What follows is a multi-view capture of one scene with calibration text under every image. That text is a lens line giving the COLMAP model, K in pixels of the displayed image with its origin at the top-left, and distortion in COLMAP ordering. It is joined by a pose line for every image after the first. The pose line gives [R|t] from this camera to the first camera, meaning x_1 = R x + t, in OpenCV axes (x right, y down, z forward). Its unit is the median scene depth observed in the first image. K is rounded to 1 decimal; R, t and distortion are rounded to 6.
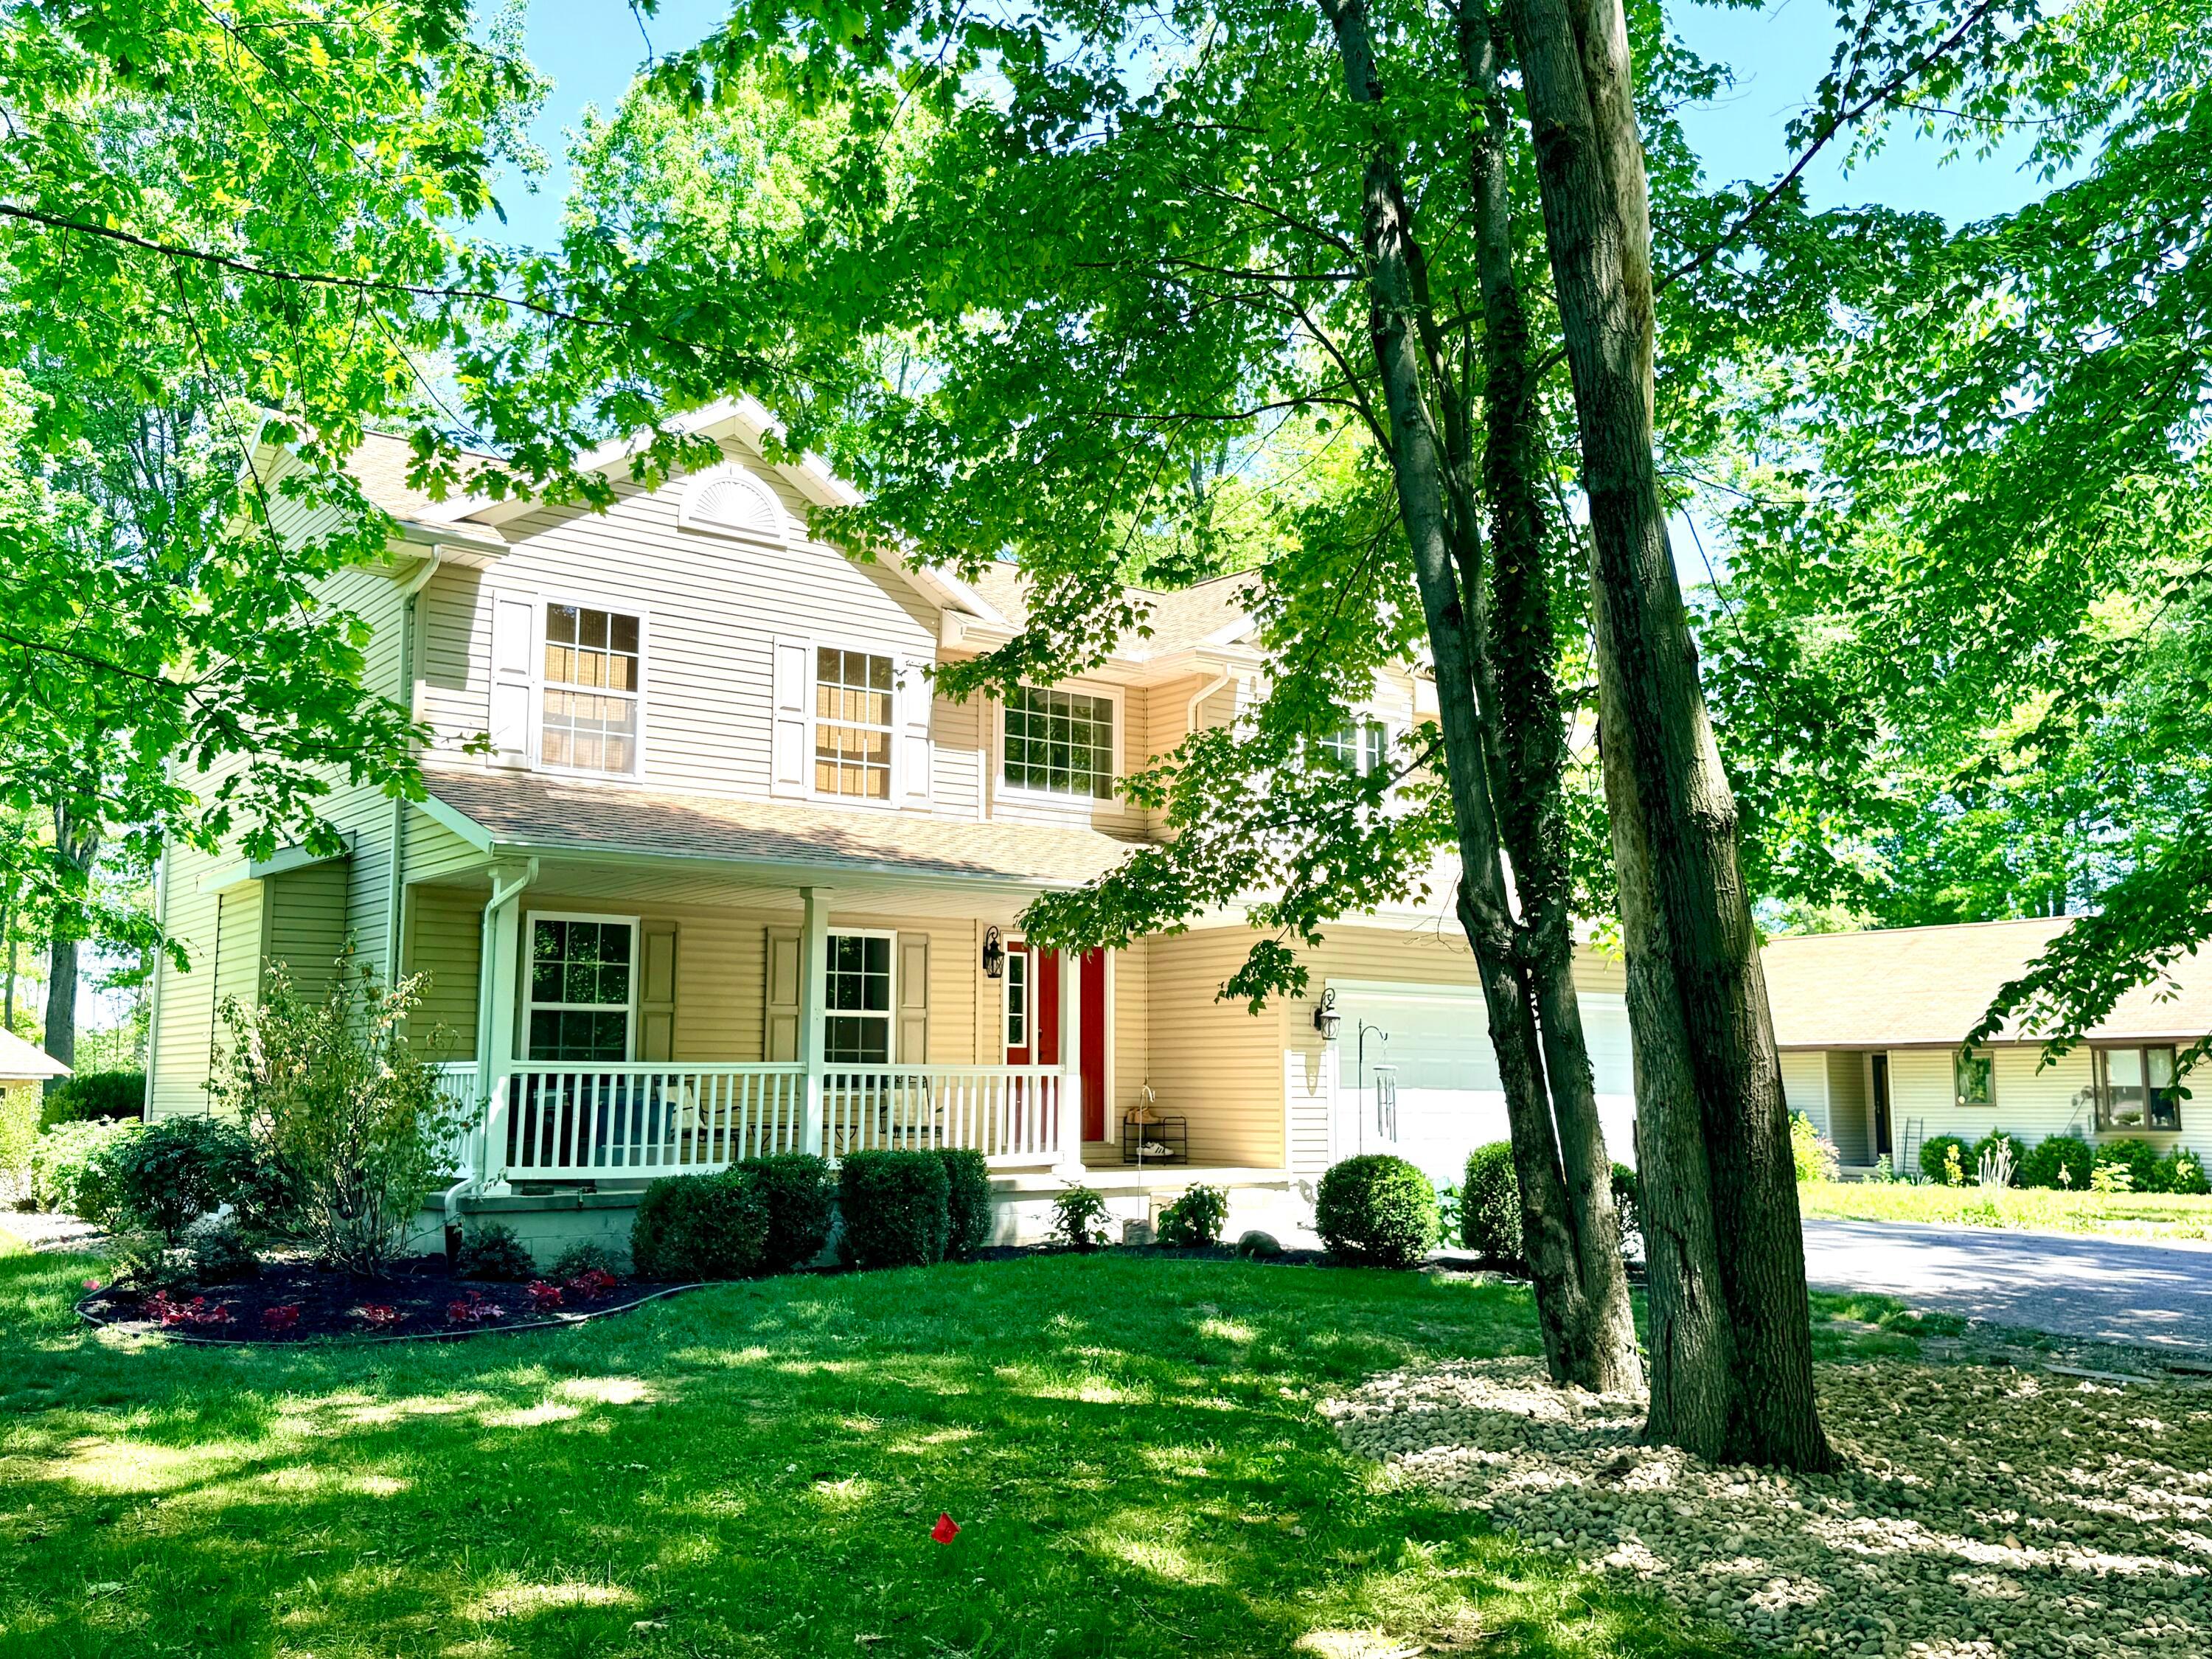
lens RADIAL K [[1947.8, 0, 1092.7], [0, 1947.8, 839.8], [0, 0, 1]] dist [0.068891, -0.008585]
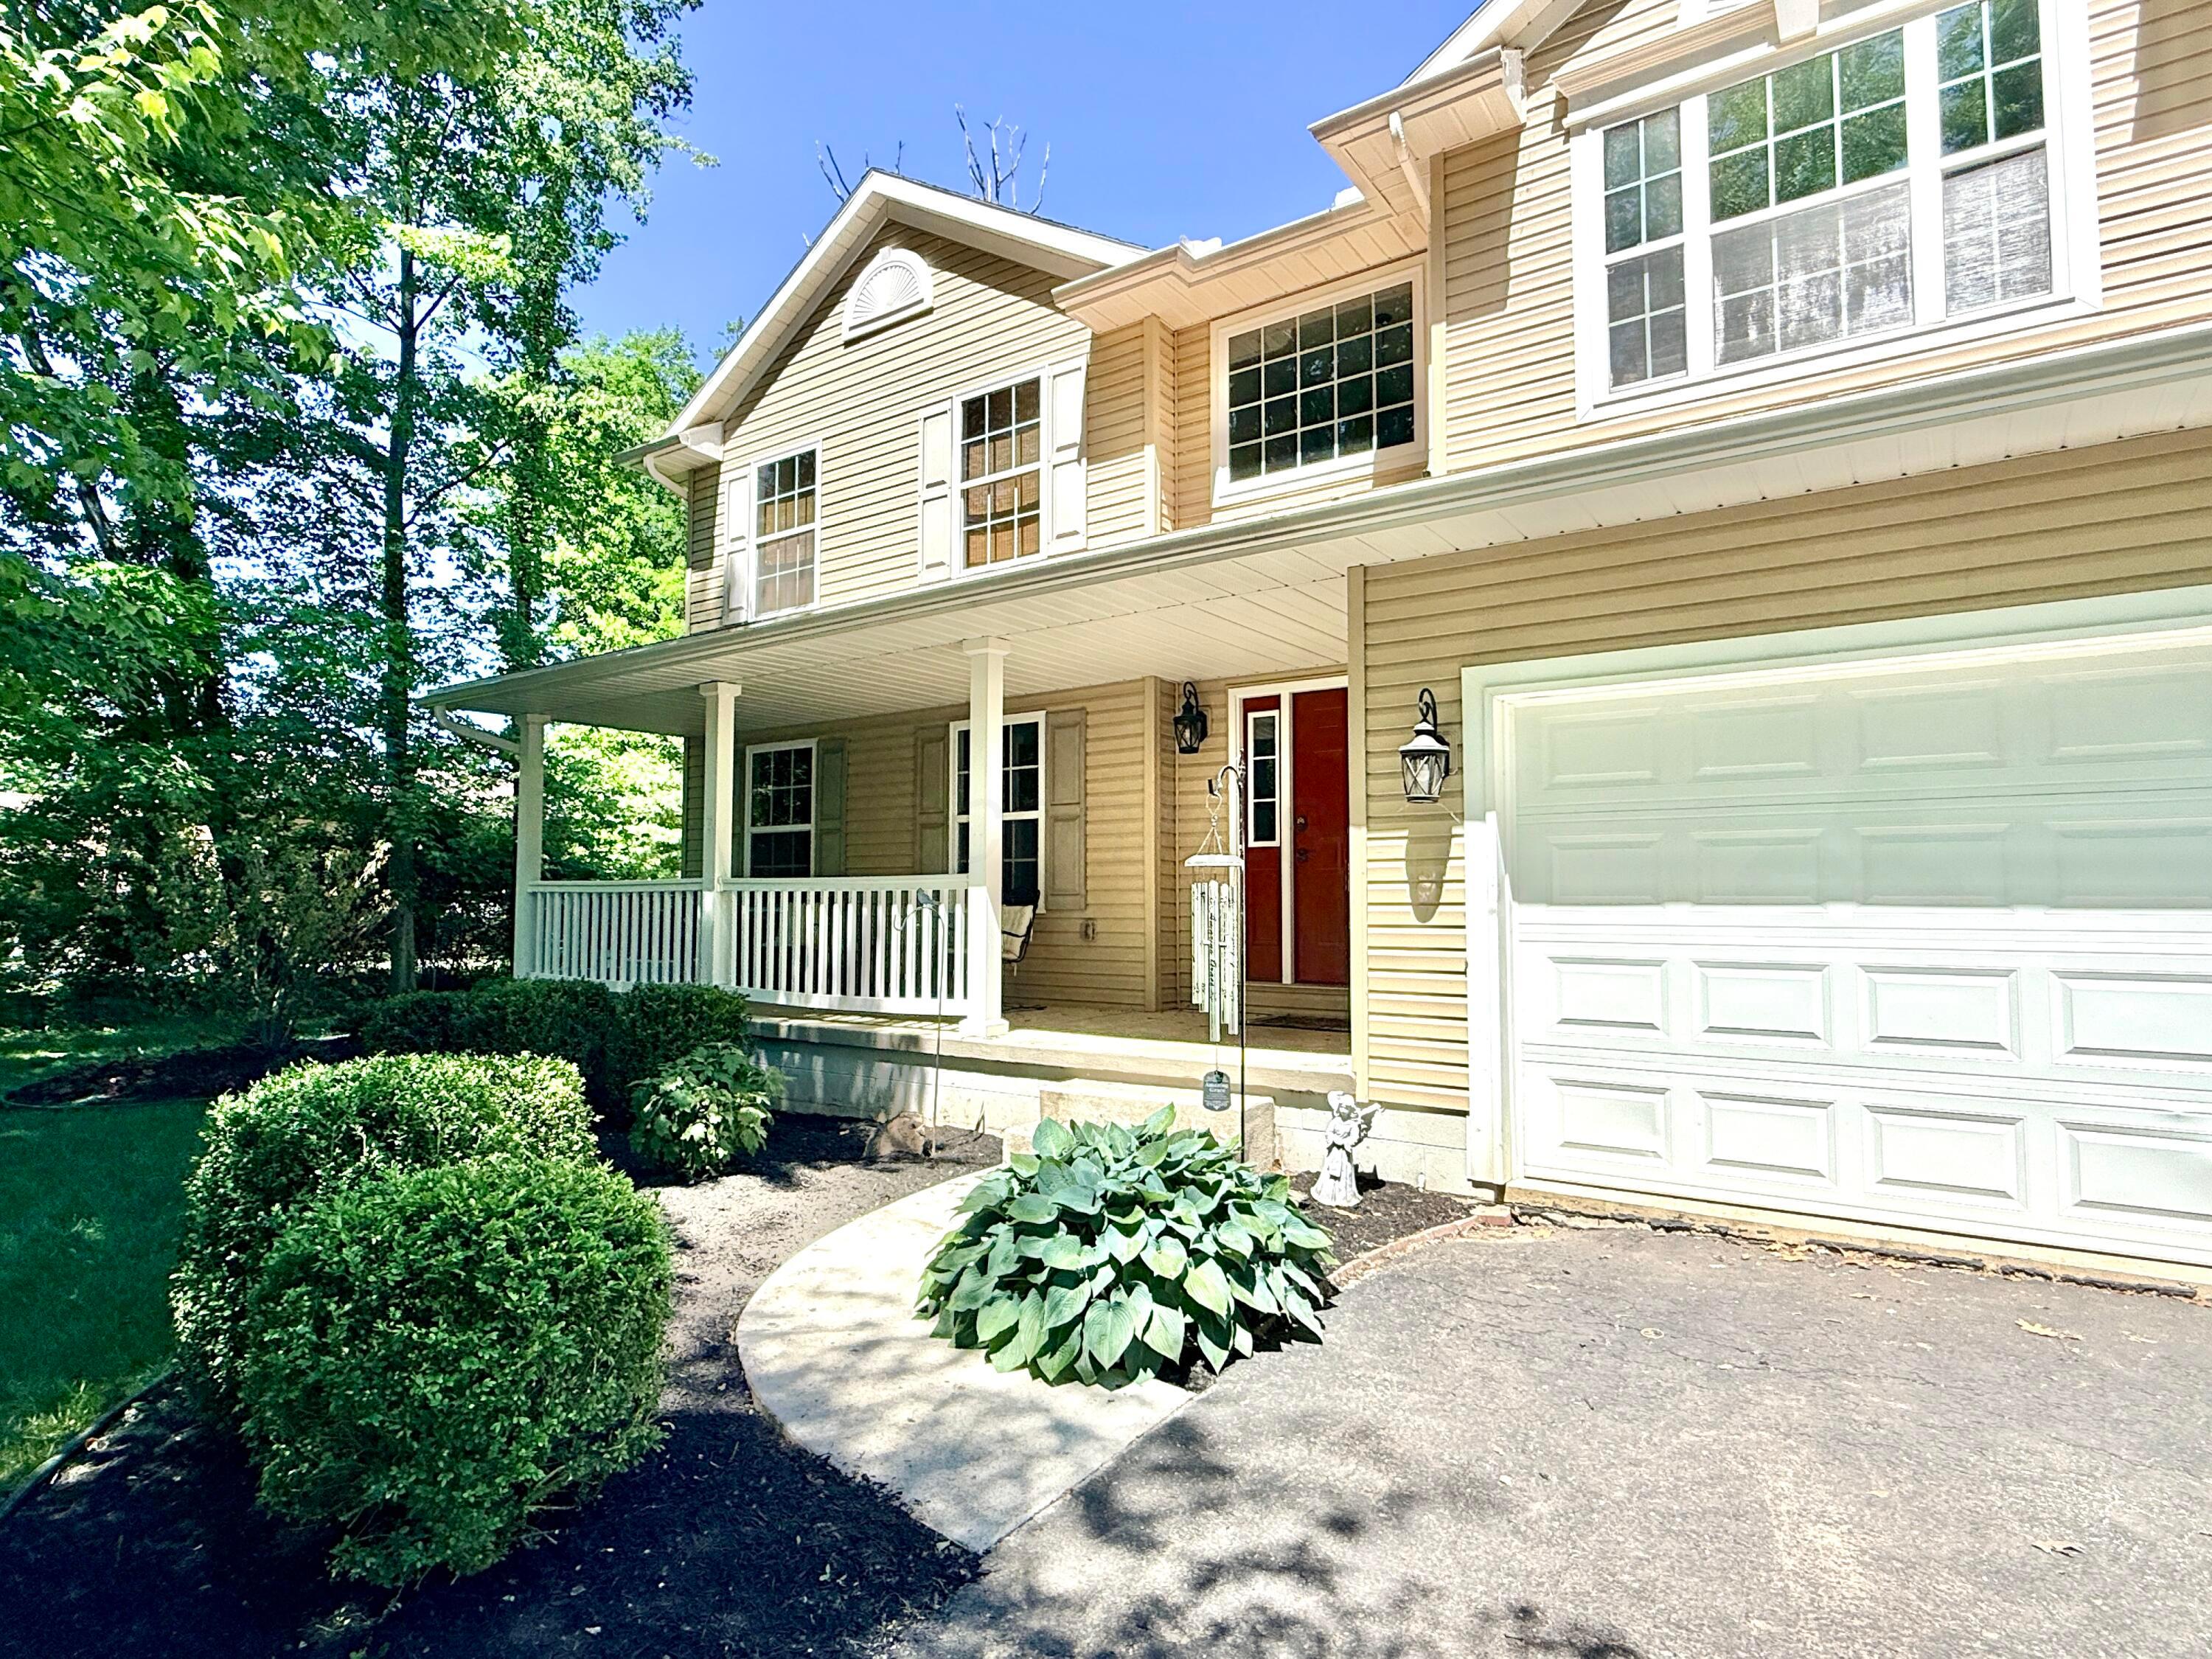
lens RADIAL K [[1219.9, 0, 1122.5], [0, 1219.9, 821.0], [0, 0, 1]] dist [0.004700, 0.000671]
pose [[0.276313, -0.059221, -0.959241, 0.397134], [0.125920, 0.991727, -0.024955, 0.110535], [0.952783, -0.113892, 0.281484, 0.901642]]
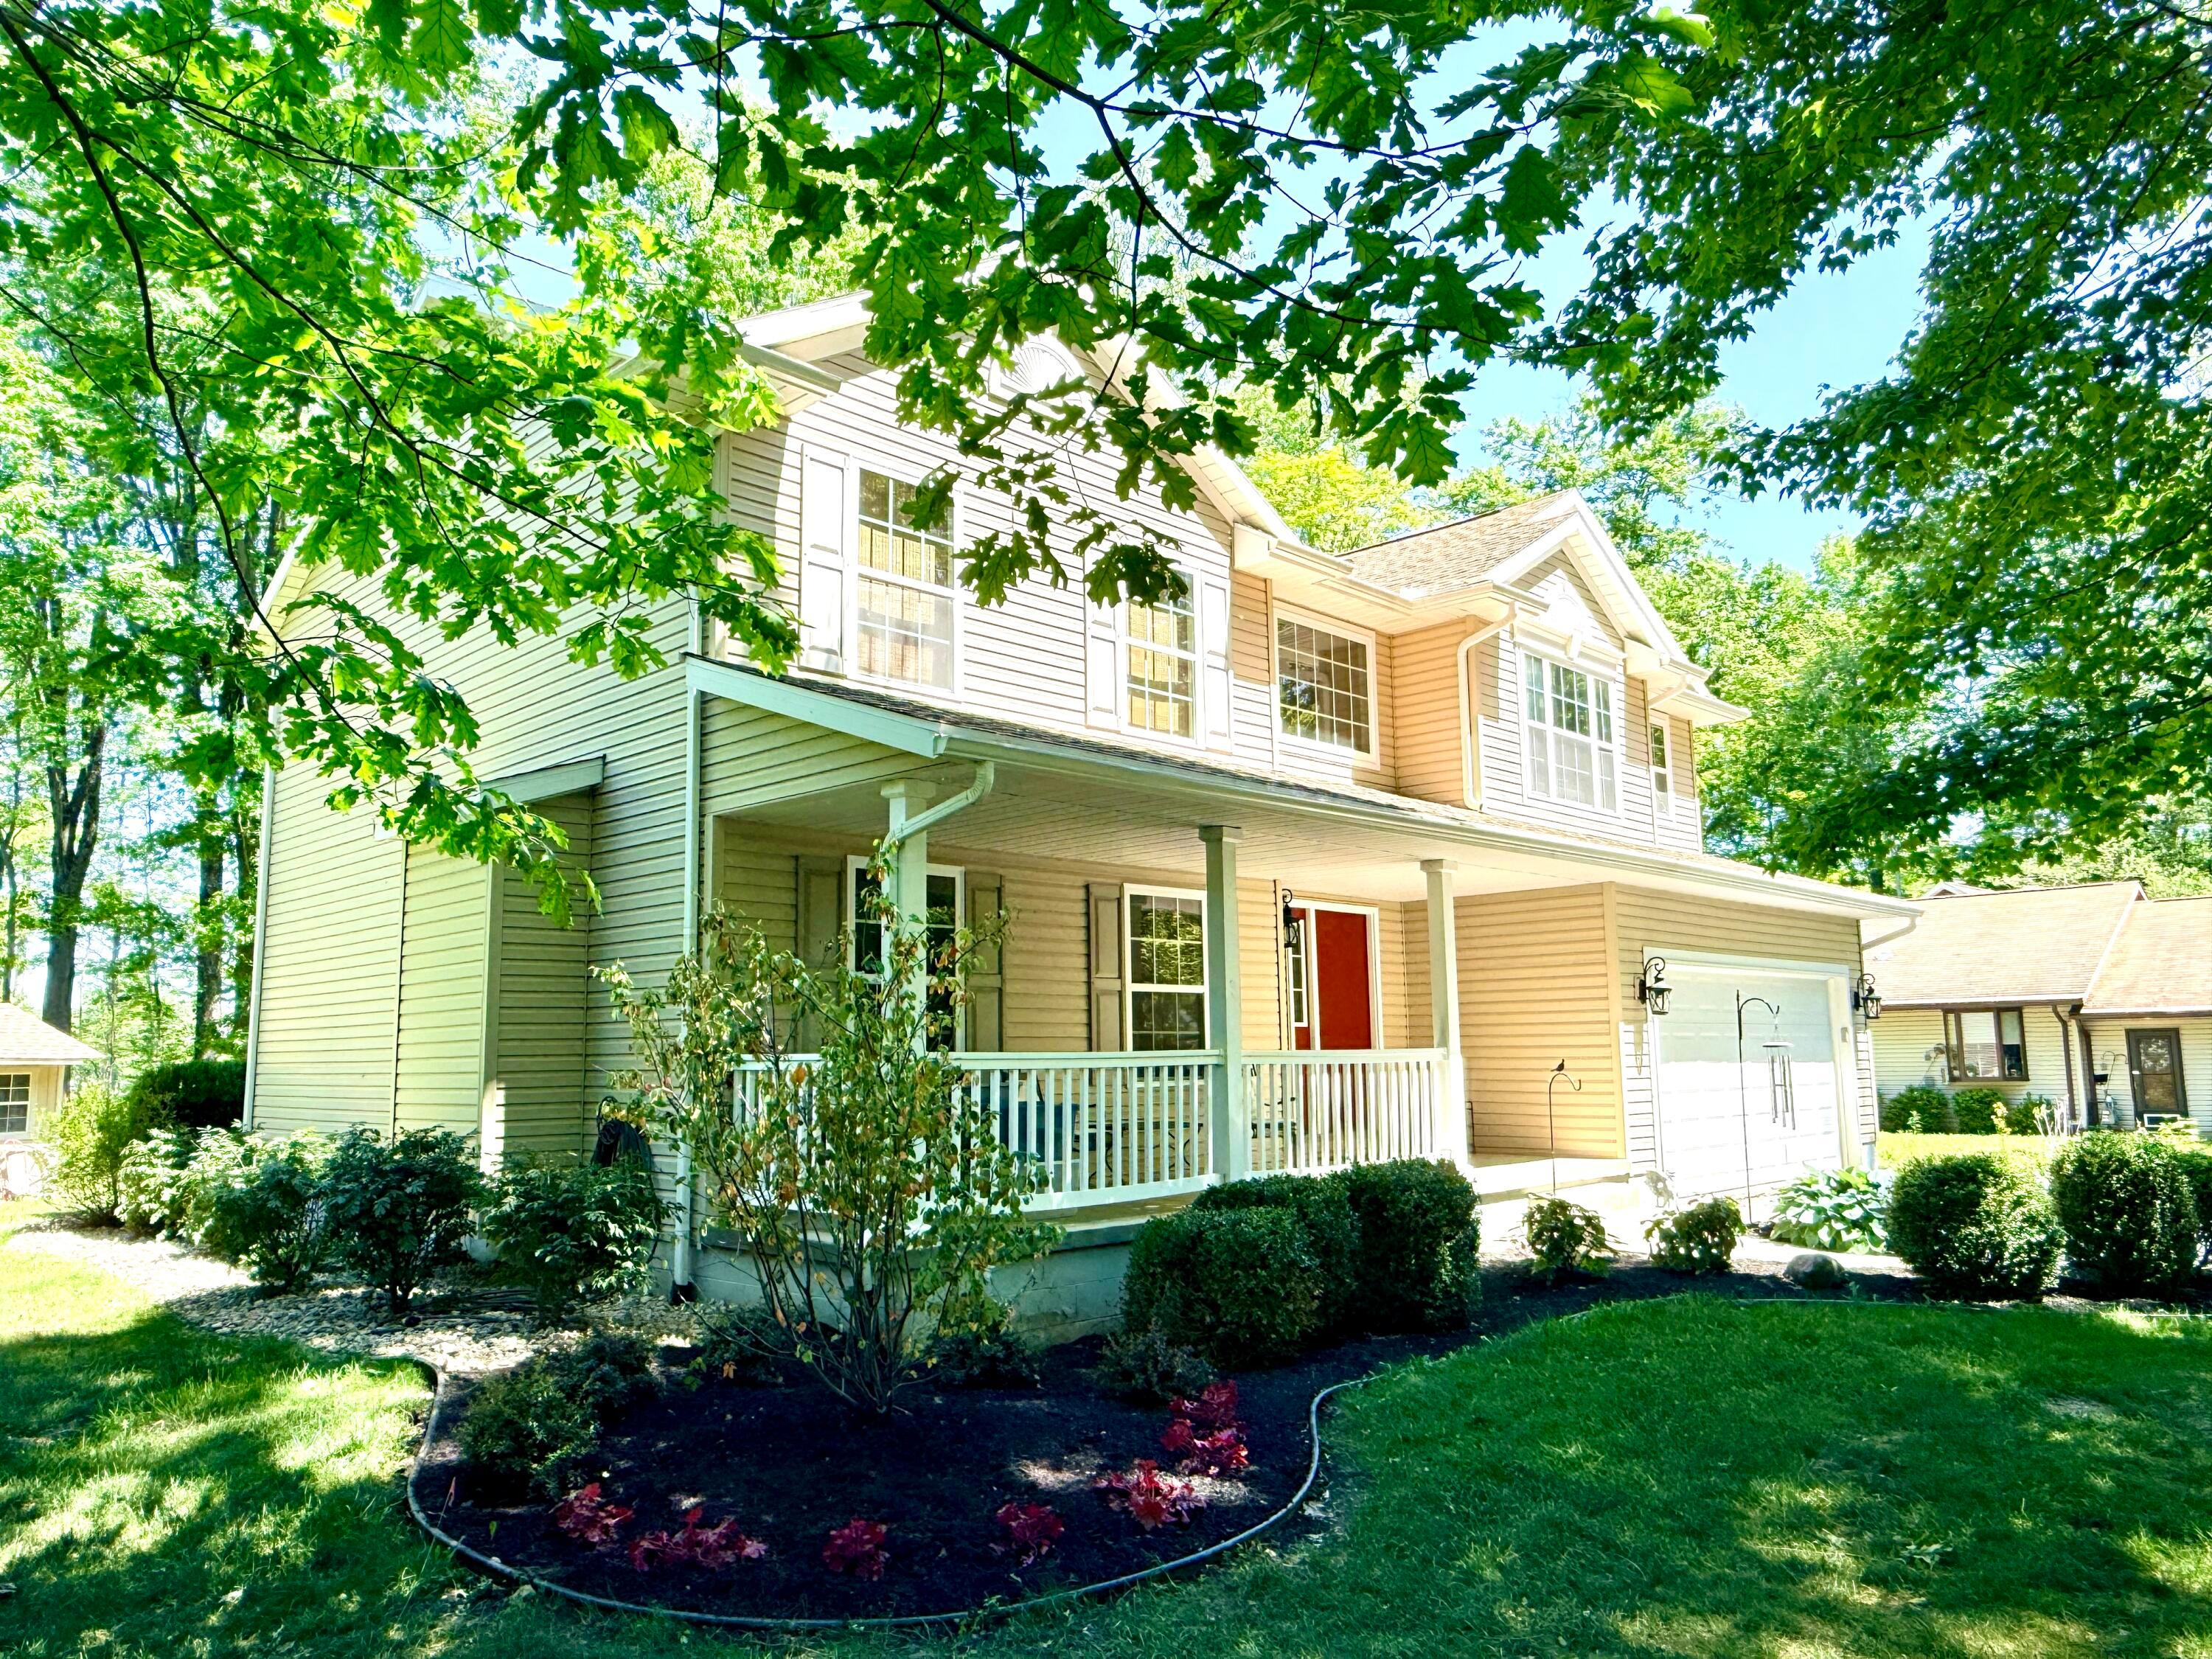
lens RADIAL K [[1563.0, 0, 1120.7], [0, 1563.0, 823.2], [0, 0, 1]] dist [-0.013177, 0.003202]
pose [[0.990101, 0.006082, 0.140226, -0.238528], [-0.003094, 0.999764, -0.021512, 0.031841], [-0.140324, 0.020865, 0.989886, 0.334154]]
